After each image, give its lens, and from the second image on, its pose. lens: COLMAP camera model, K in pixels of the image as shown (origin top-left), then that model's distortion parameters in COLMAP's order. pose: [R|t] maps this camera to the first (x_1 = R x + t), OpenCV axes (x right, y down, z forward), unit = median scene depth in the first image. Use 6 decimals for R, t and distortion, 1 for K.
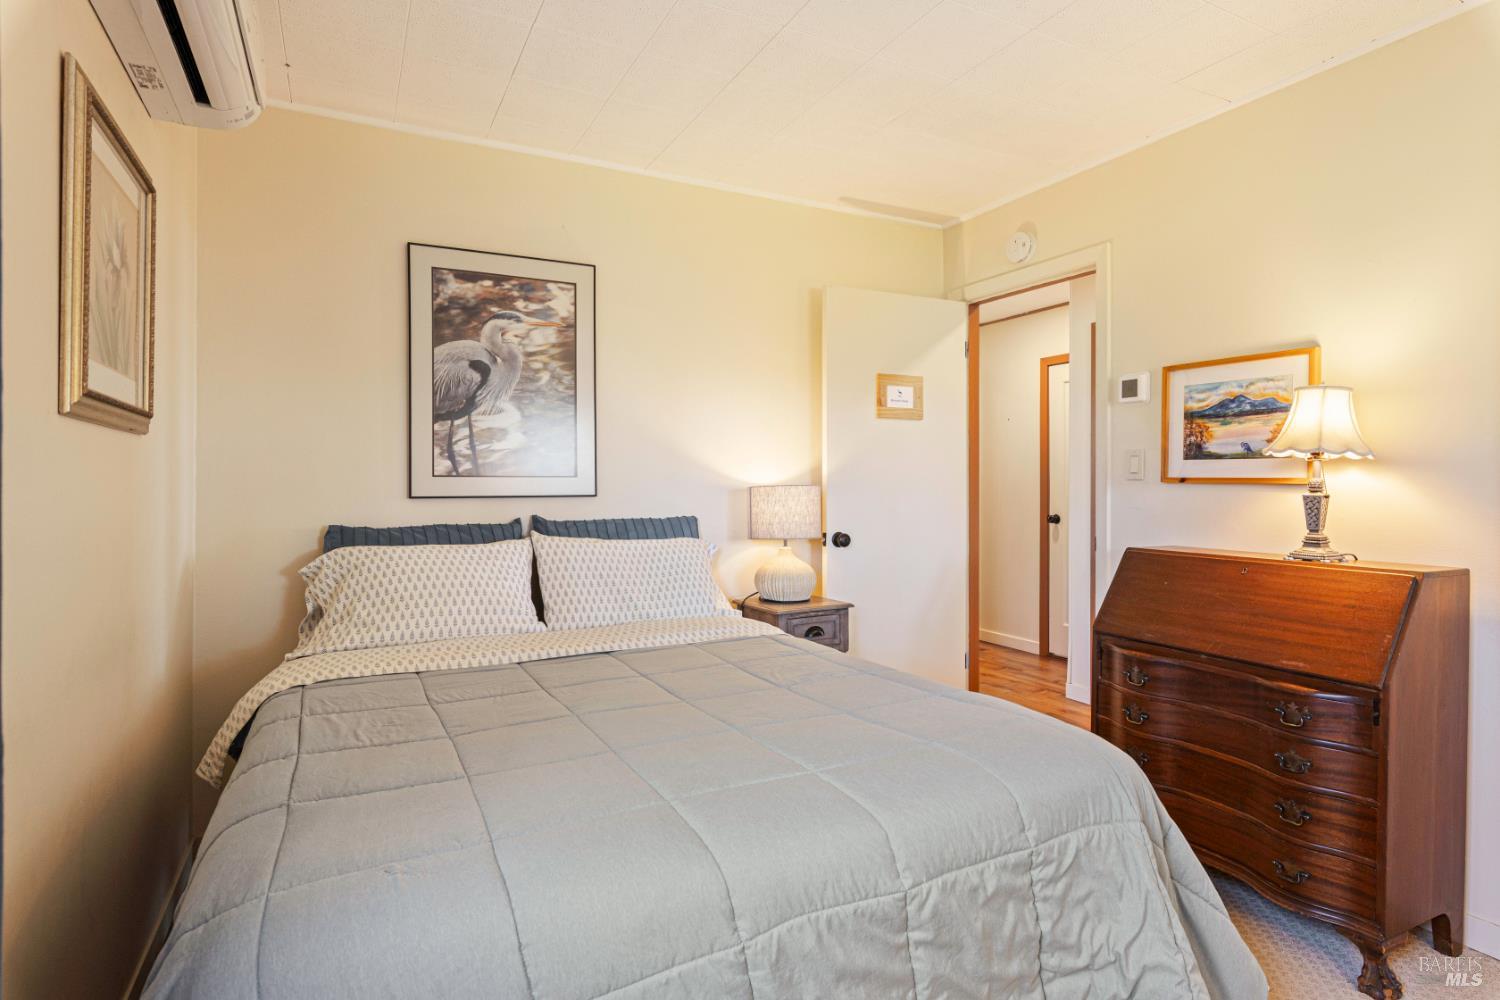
lens RADIAL K [[804.2, 0, 755.1], [0, 804.2, 486.7], [0, 0, 1]] dist [0.005152, 0.000418]
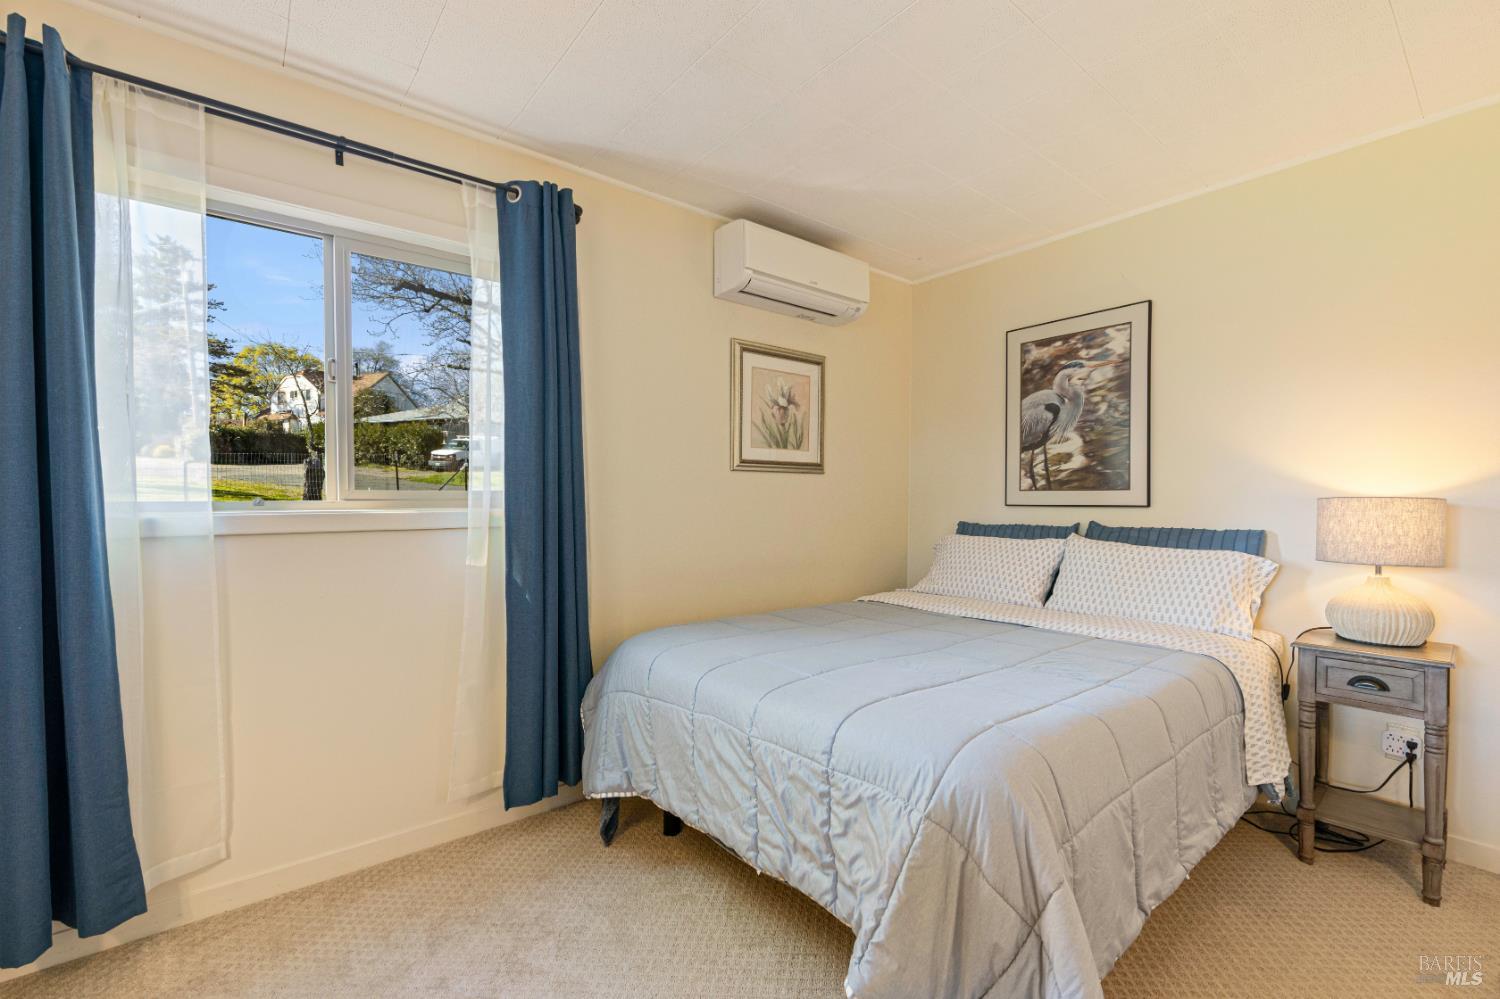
lens RADIAL K [[650.9, 0, 759.1], [0, 650.9, 507.7], [0, 0, 1]] dist [0.001969, -0.000652]
pose [[0.191810, 0.016196, -0.981299, 0.620055], [-0.005062, 0.999867, 0.015513, 0.002051], [0.981419, 0.001992, 0.191866, 0.310665]]
